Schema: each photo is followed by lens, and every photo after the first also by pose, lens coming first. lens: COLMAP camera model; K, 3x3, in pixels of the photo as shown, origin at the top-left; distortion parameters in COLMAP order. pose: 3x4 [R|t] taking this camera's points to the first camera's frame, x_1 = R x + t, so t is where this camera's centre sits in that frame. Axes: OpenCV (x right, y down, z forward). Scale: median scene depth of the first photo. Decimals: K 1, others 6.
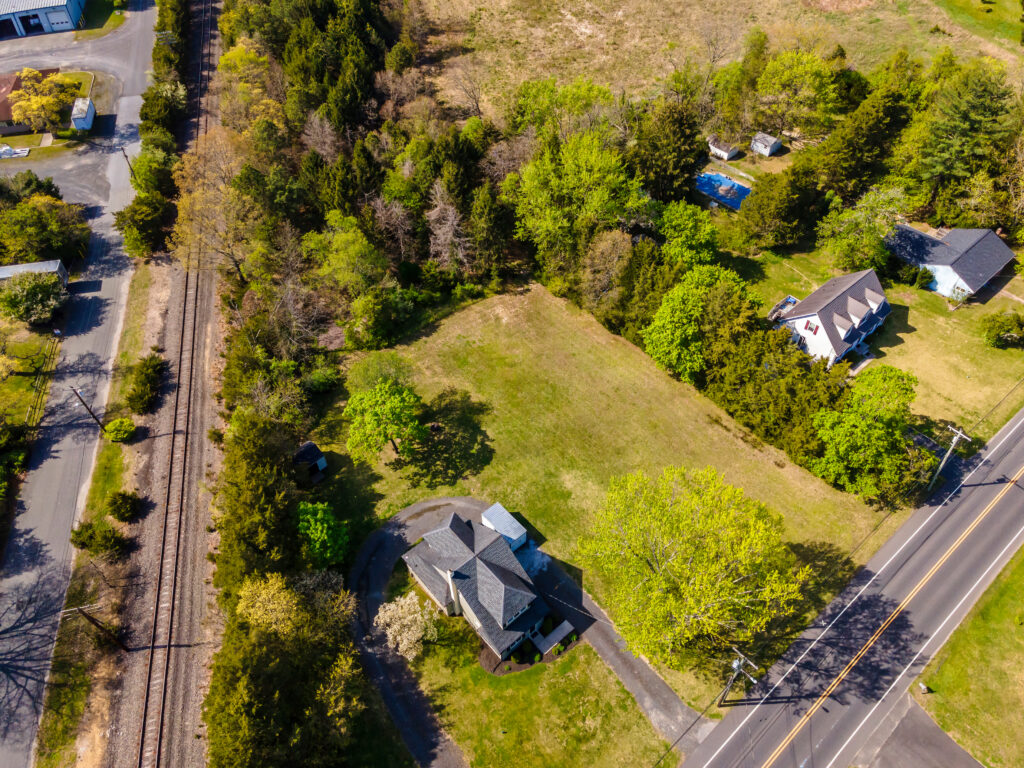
lens RADIAL K [[727.3, 0, 517.6], [0, 727.3, 384.7], [0, 0, 1]] dist [0.053861, 0.003722]
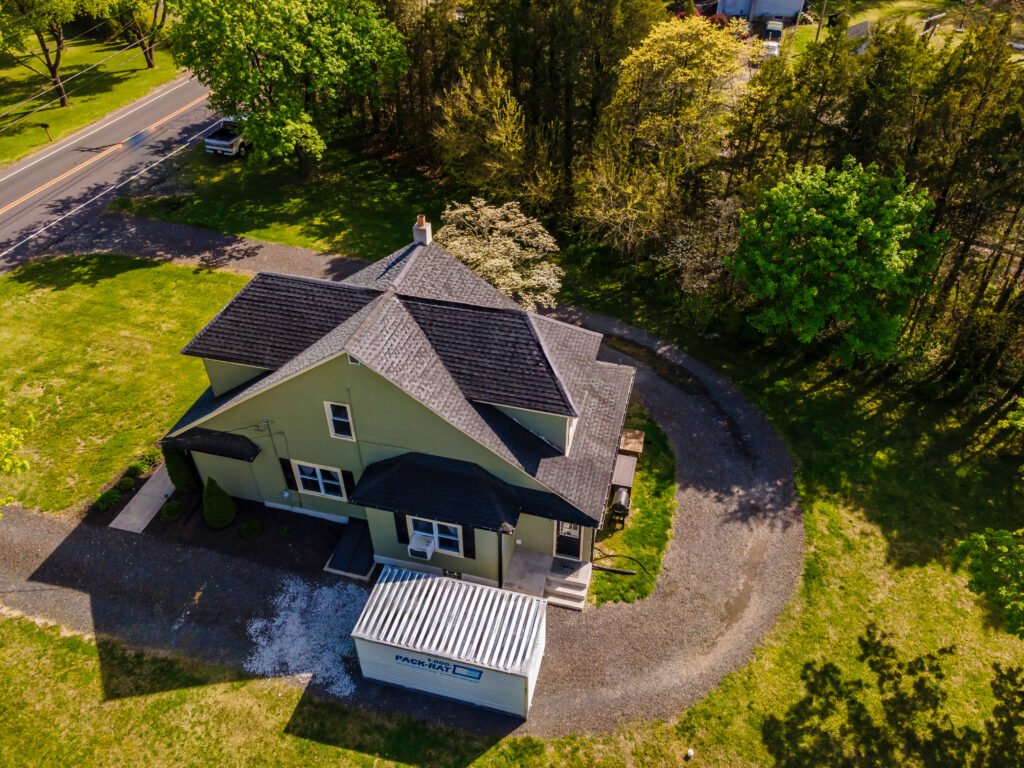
lens RADIAL K [[753.5, 0, 518.9], [0, 753.5, 372.6], [0, 0, 1]] dist [0.011429, 0.101483]
pose [[-0.829480, 0.357267, -0.429328, 0.041762], [-0.406637, 0.140666, 0.902696, -0.066932], [0.382895, 0.923349, 0.028598, 0.912630]]
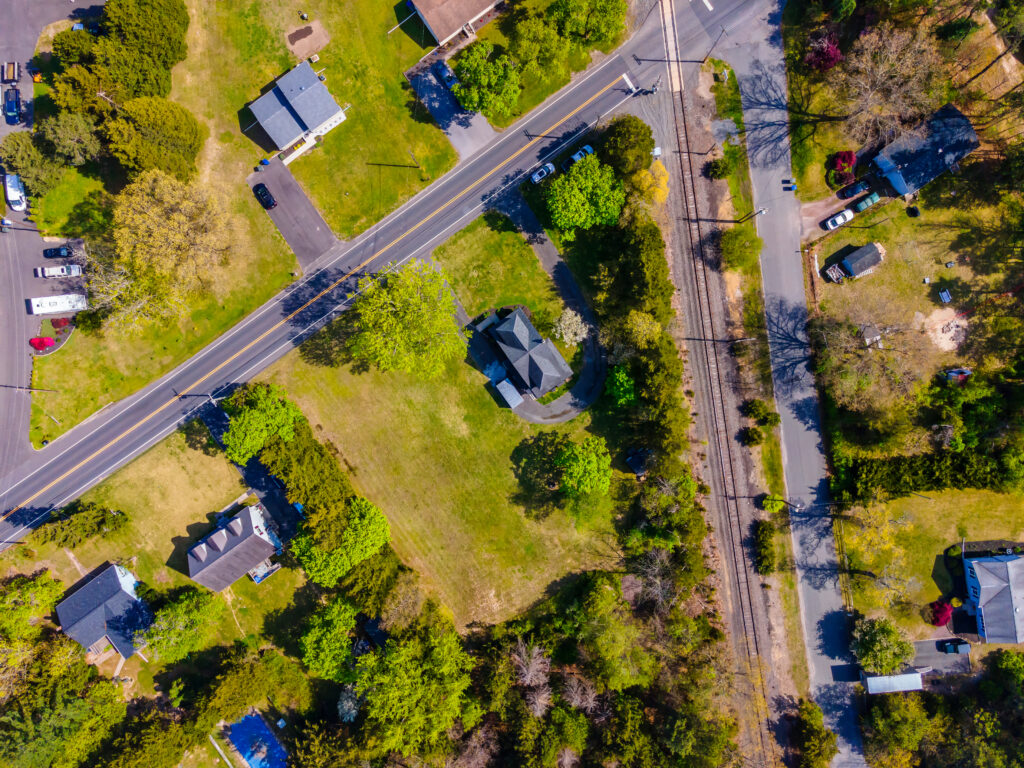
lens RADIAL K [[747.5, 0, 520.1], [0, 747.5, 377.5], [0, 0, 1]] dist [0.043722, 0.002048]
pose [[-0.994526, -0.103454, 0.014685, -0.061211], [0.087272, -0.745107, 0.661211, -0.840750], [-0.057463, 0.658873, 0.750057, -0.230941]]
